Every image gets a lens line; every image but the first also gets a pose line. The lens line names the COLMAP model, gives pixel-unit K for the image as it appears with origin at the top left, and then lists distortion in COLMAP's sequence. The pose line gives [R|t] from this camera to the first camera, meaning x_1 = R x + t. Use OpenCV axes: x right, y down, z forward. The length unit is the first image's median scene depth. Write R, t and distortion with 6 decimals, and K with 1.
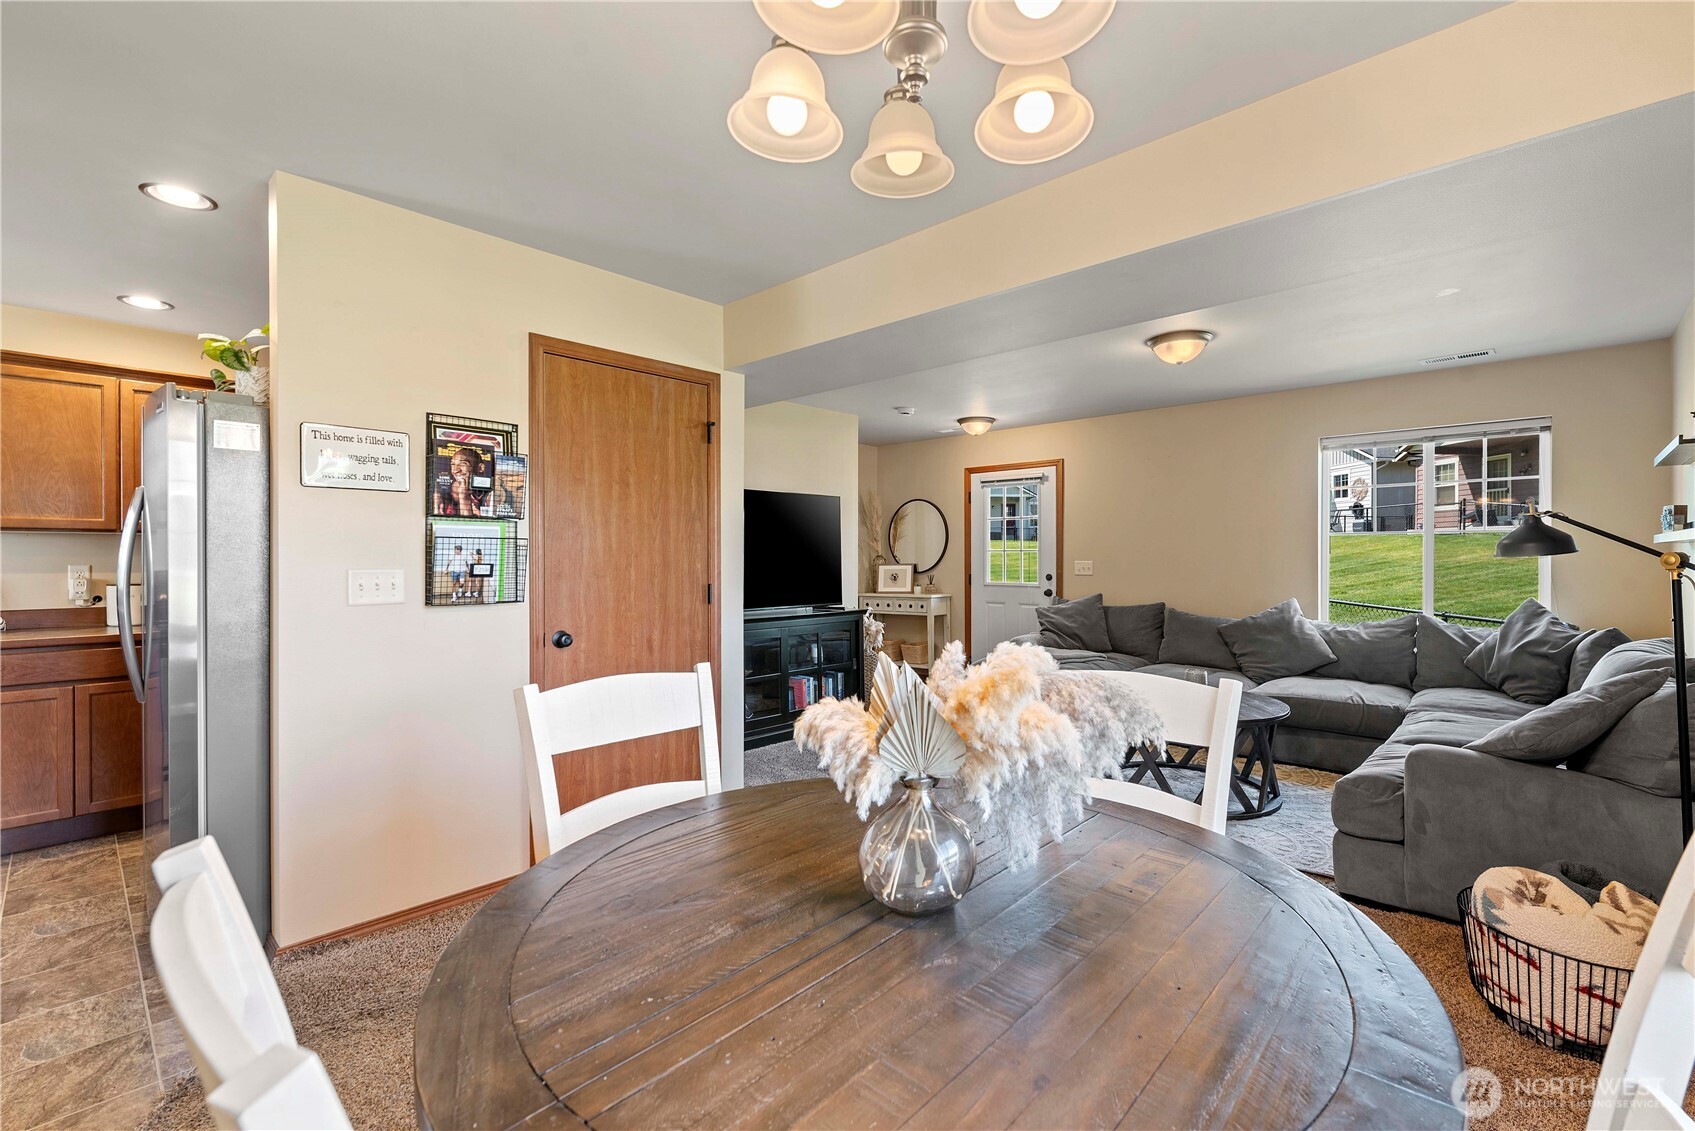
lens RADIAL K [[733.8, 0, 853.4], [0, 733.8, 559.9], [0, 0, 1]] dist [-0.002953, 0.000511]
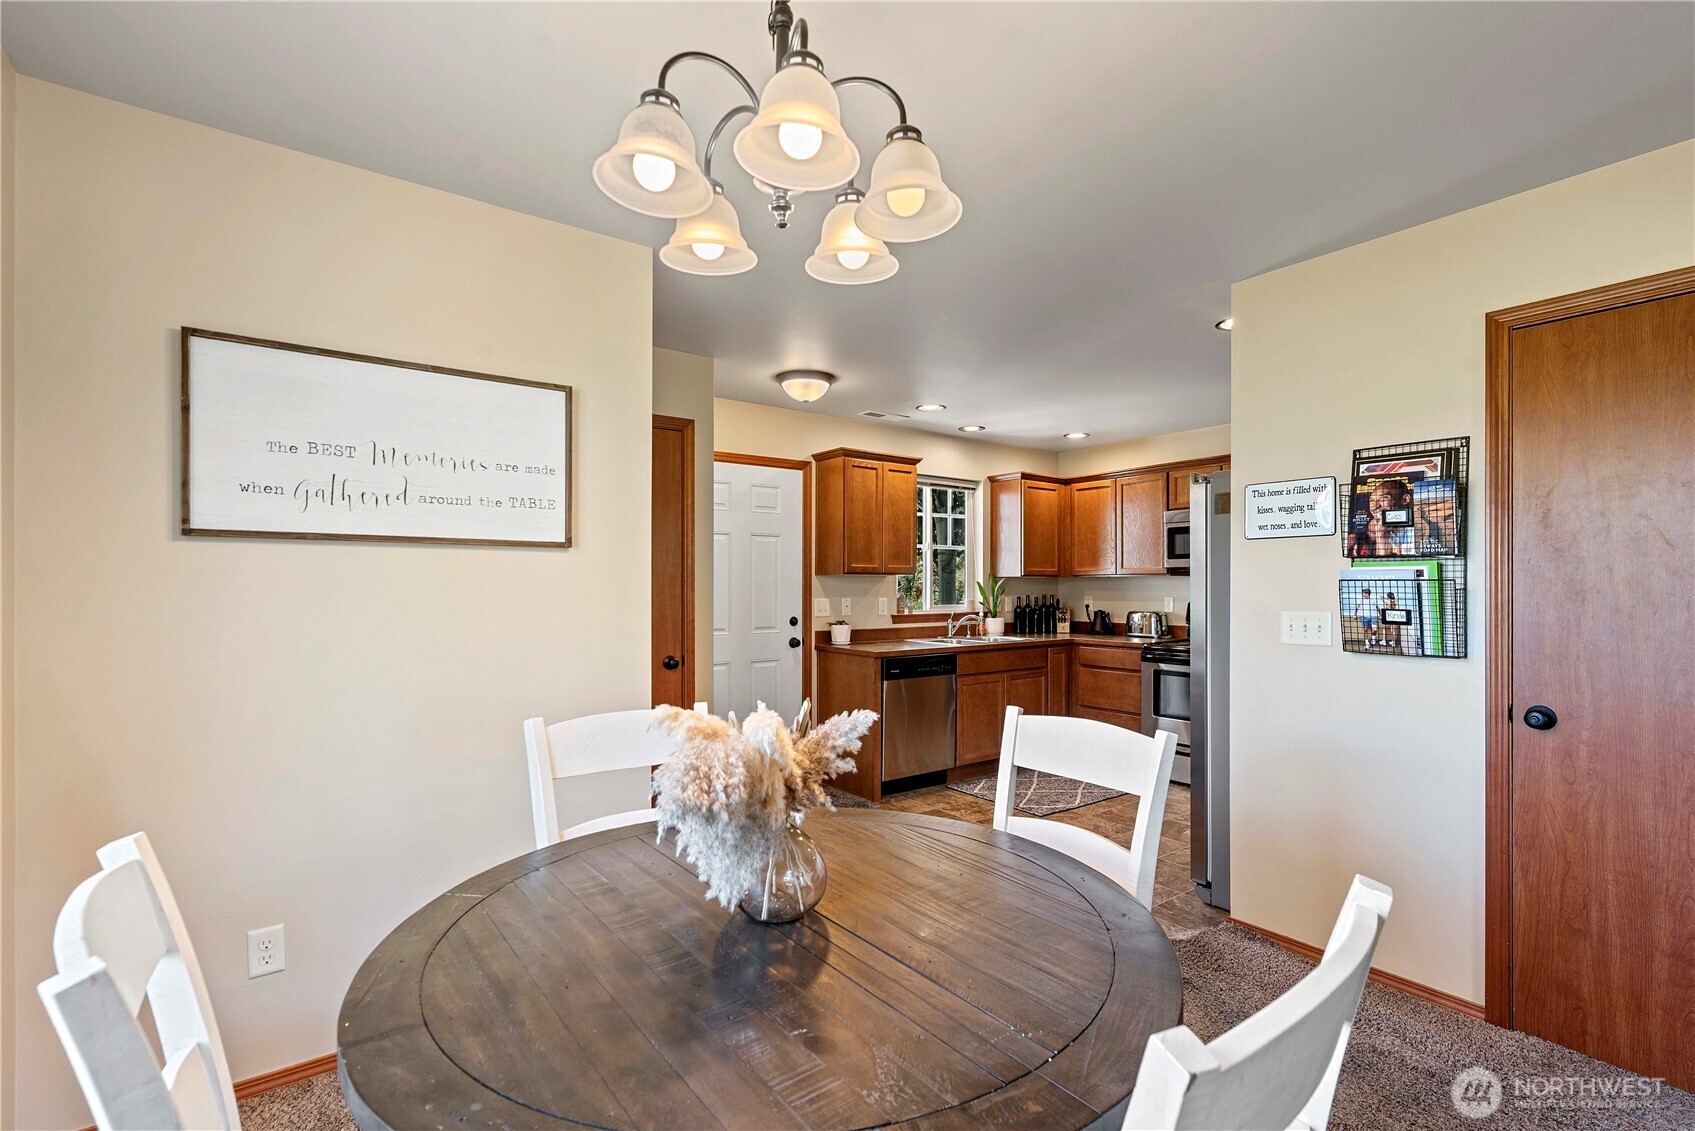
lens RADIAL K [[733.8, 0, 851.9], [0, 733.8, 580.1], [0, 0, 1]] dist [-0.002953, 0.000511]
pose [[-0.150381, -0.008944, -0.988588, 0.463440], [-0.004949, 0.999953, -0.008293, -0.019360], [0.988616, 0.003646, -0.150418, 0.490232]]
